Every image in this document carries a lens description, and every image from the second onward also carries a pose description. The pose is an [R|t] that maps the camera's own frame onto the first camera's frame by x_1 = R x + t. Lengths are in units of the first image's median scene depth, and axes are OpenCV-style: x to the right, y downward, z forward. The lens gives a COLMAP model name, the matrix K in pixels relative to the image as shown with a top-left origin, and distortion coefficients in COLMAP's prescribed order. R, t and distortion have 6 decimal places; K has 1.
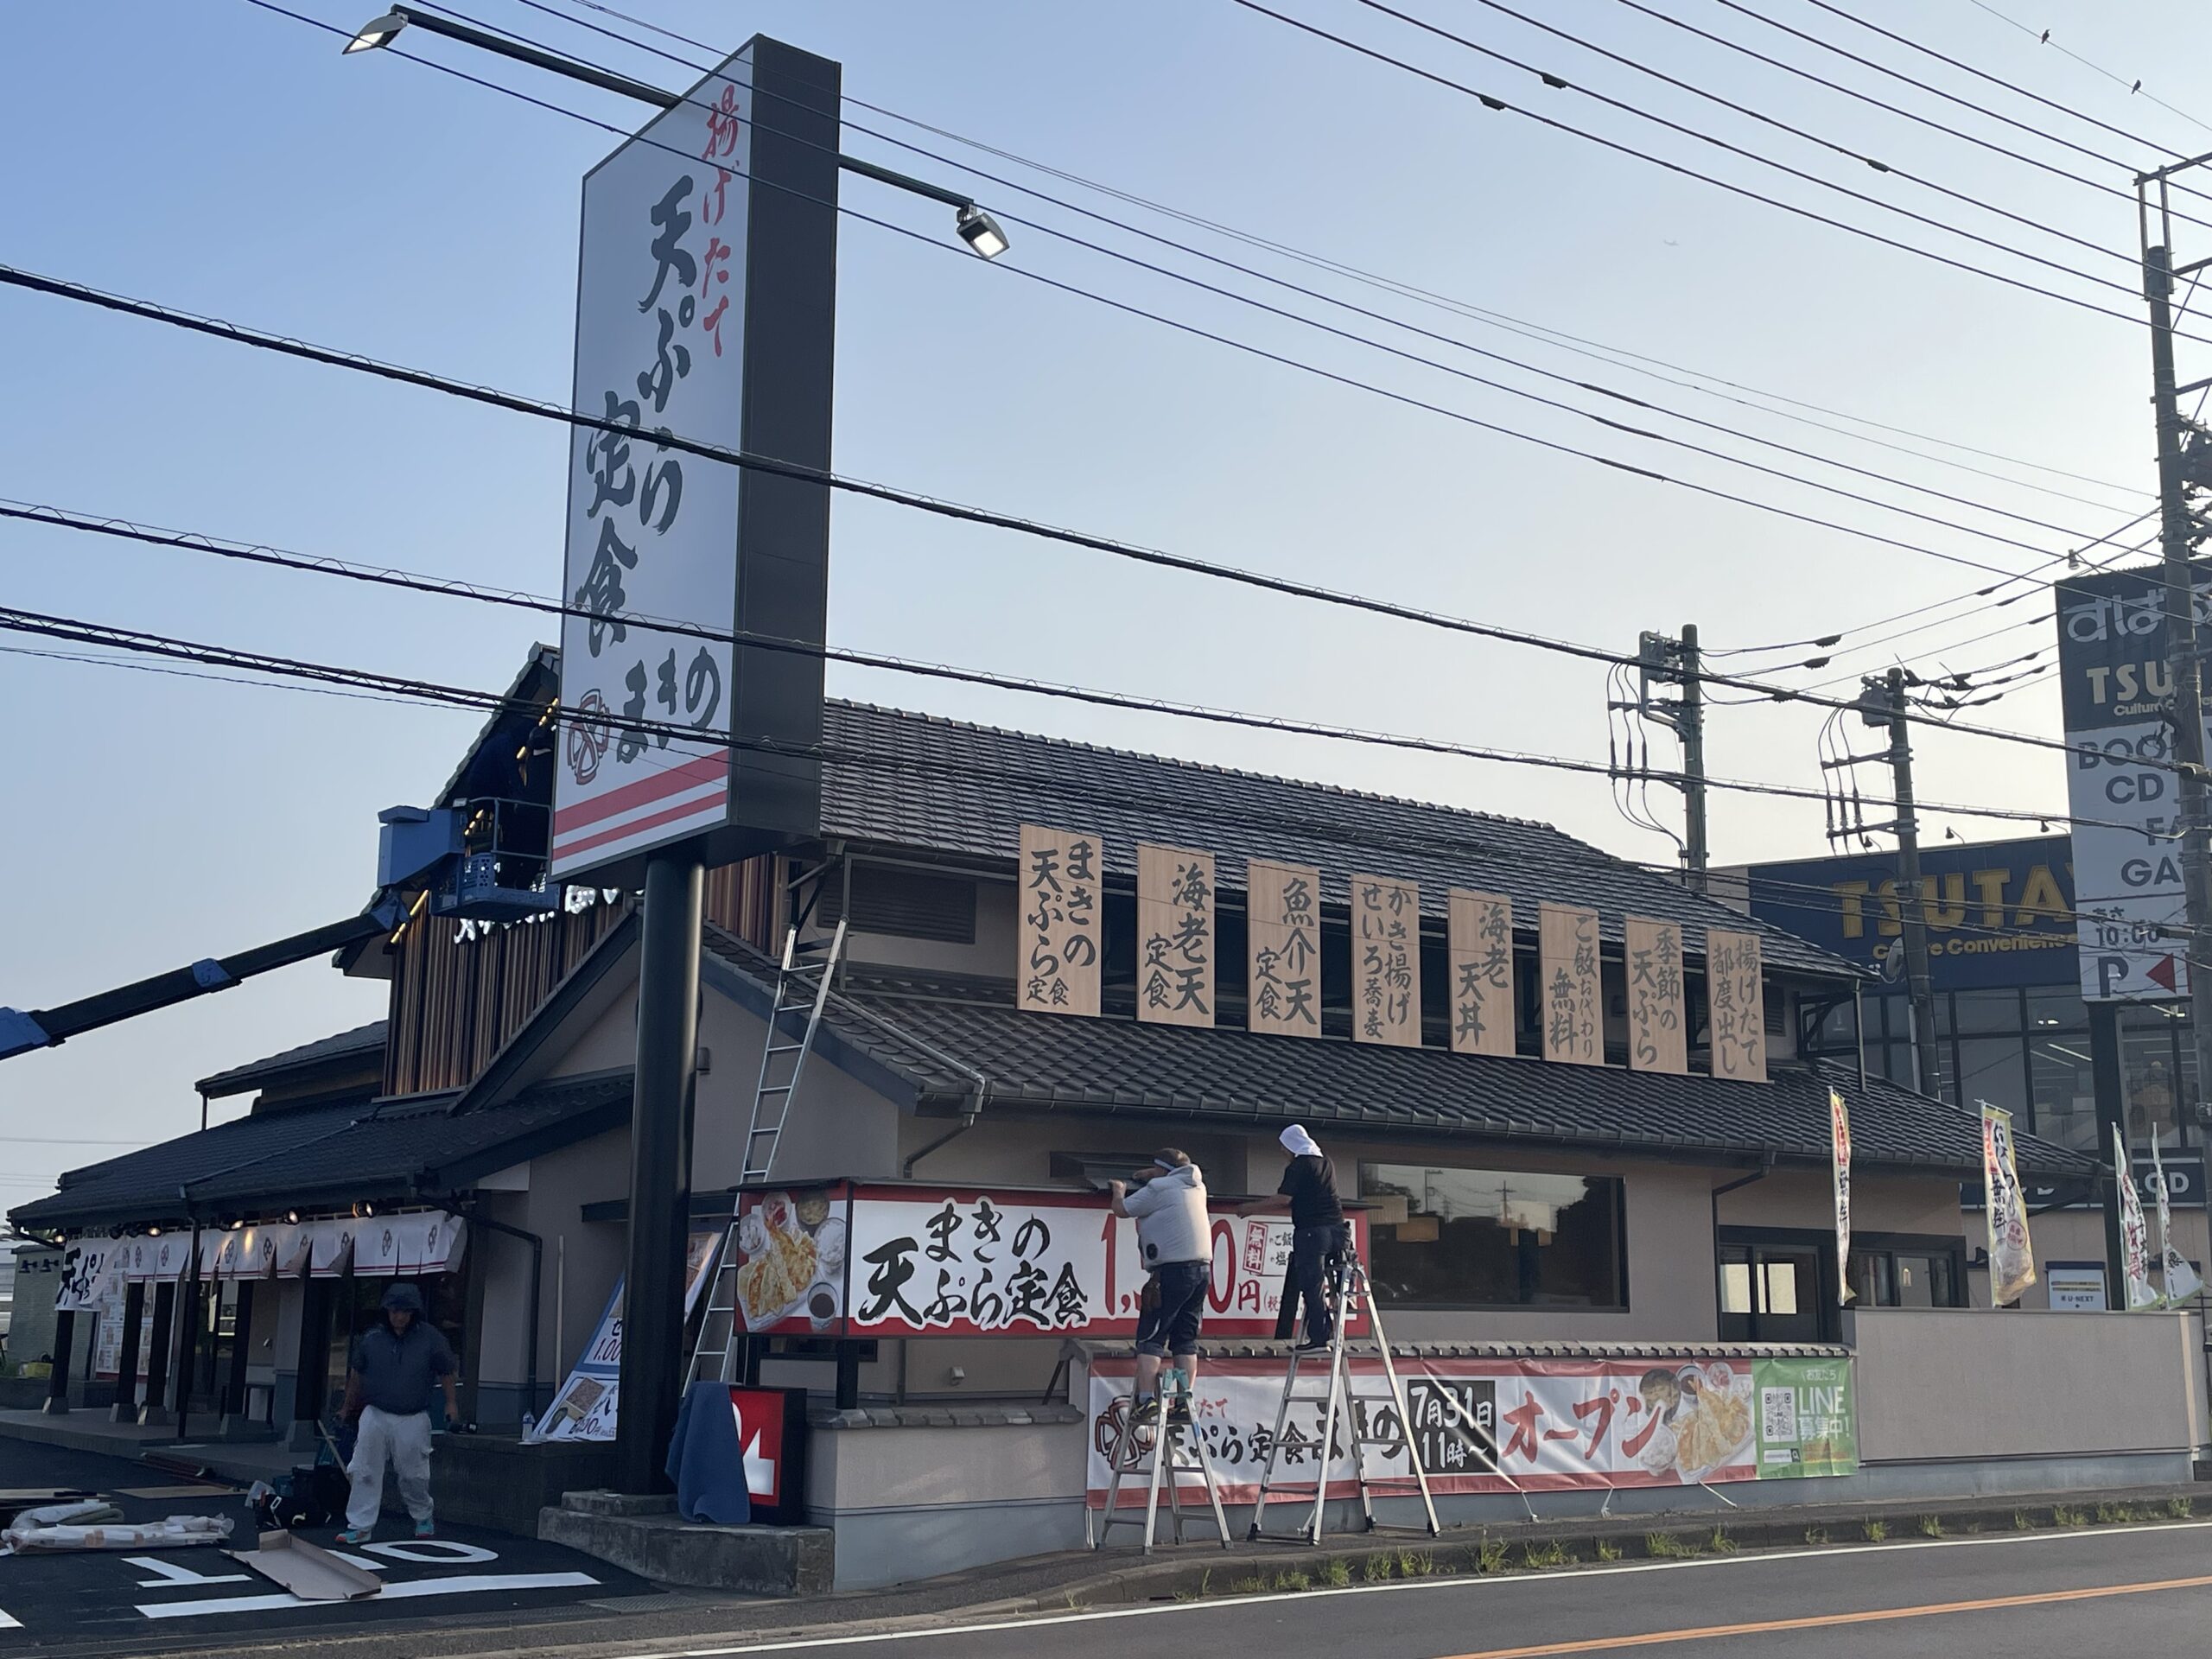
lens RADIAL K [[2448.6, 0, 1106.0], [0, 2448.6, 829.5], [0, 0, 1]] dist [0.023608, 0.023216]
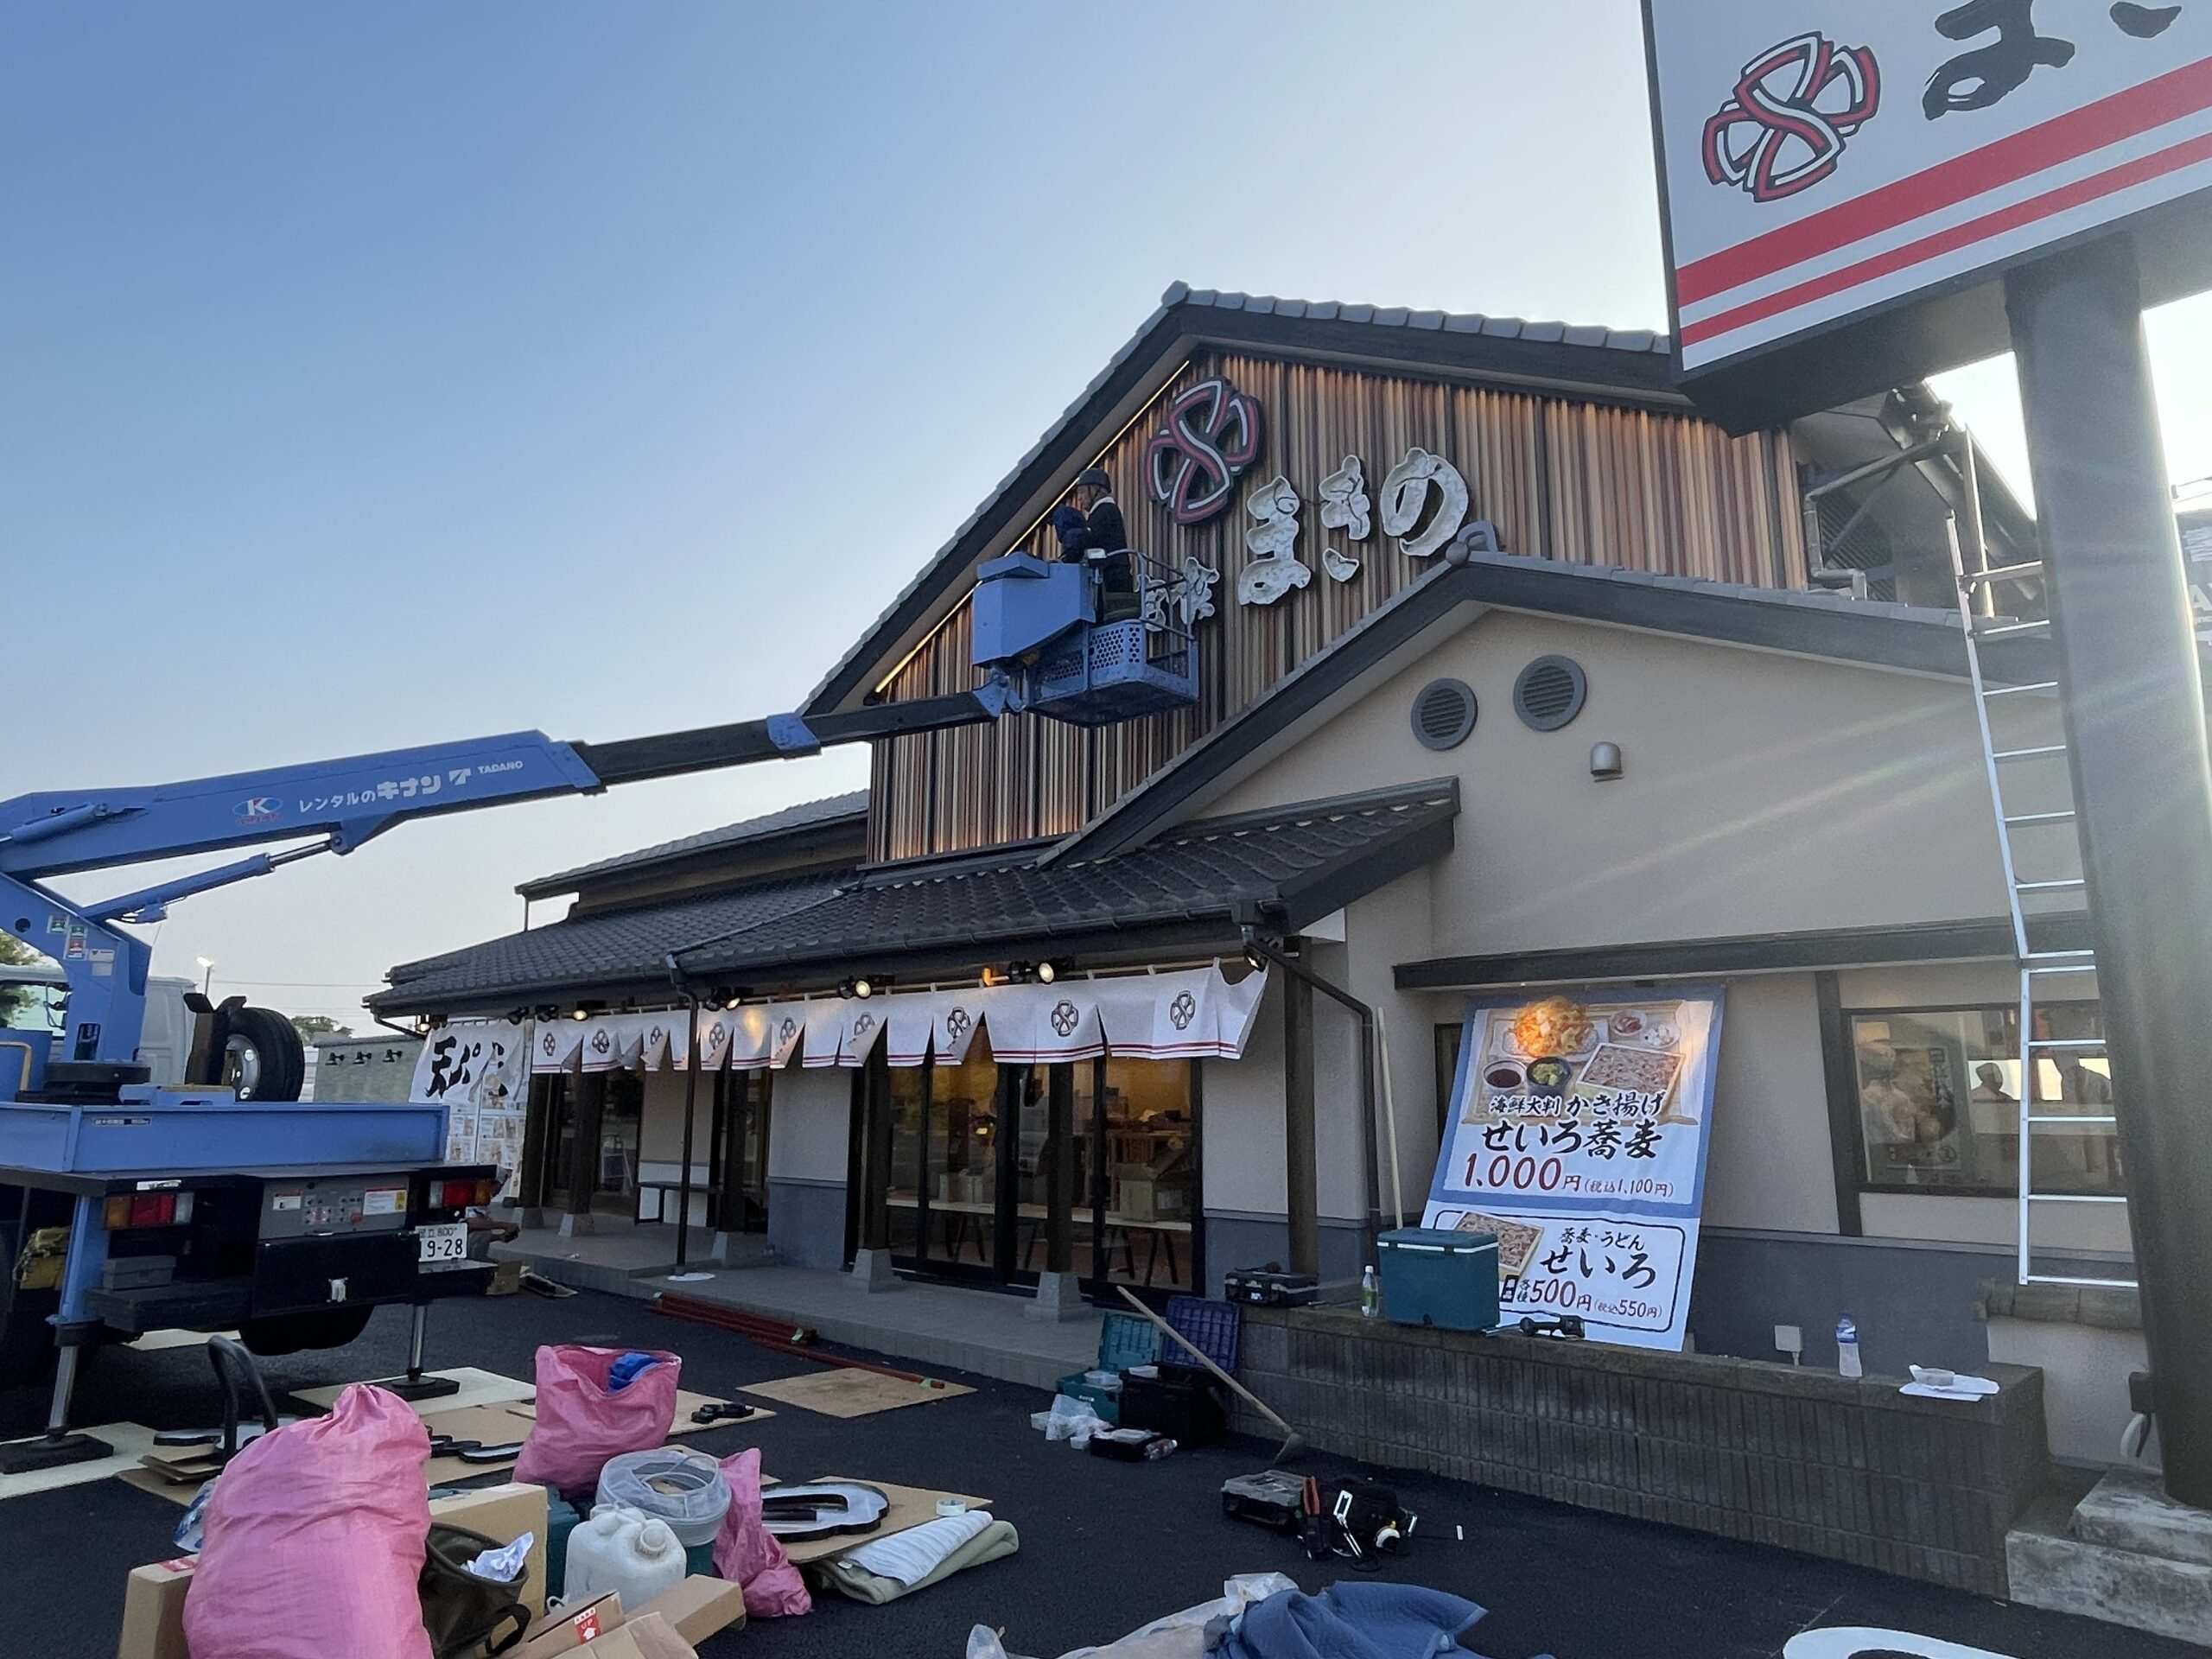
lens RADIAL K [[1362.7, 0, 1106.0], [0, 1362.7, 829.5], [0, 0, 1]] dist [0.120822, 0.000390]
pose [[0.986948, 0.026389, 0.158861, -0.285058], [-0.028317, 0.999550, 0.009884, 0.086714], [-0.158529, -0.014254, 0.987251, 0.478084]]
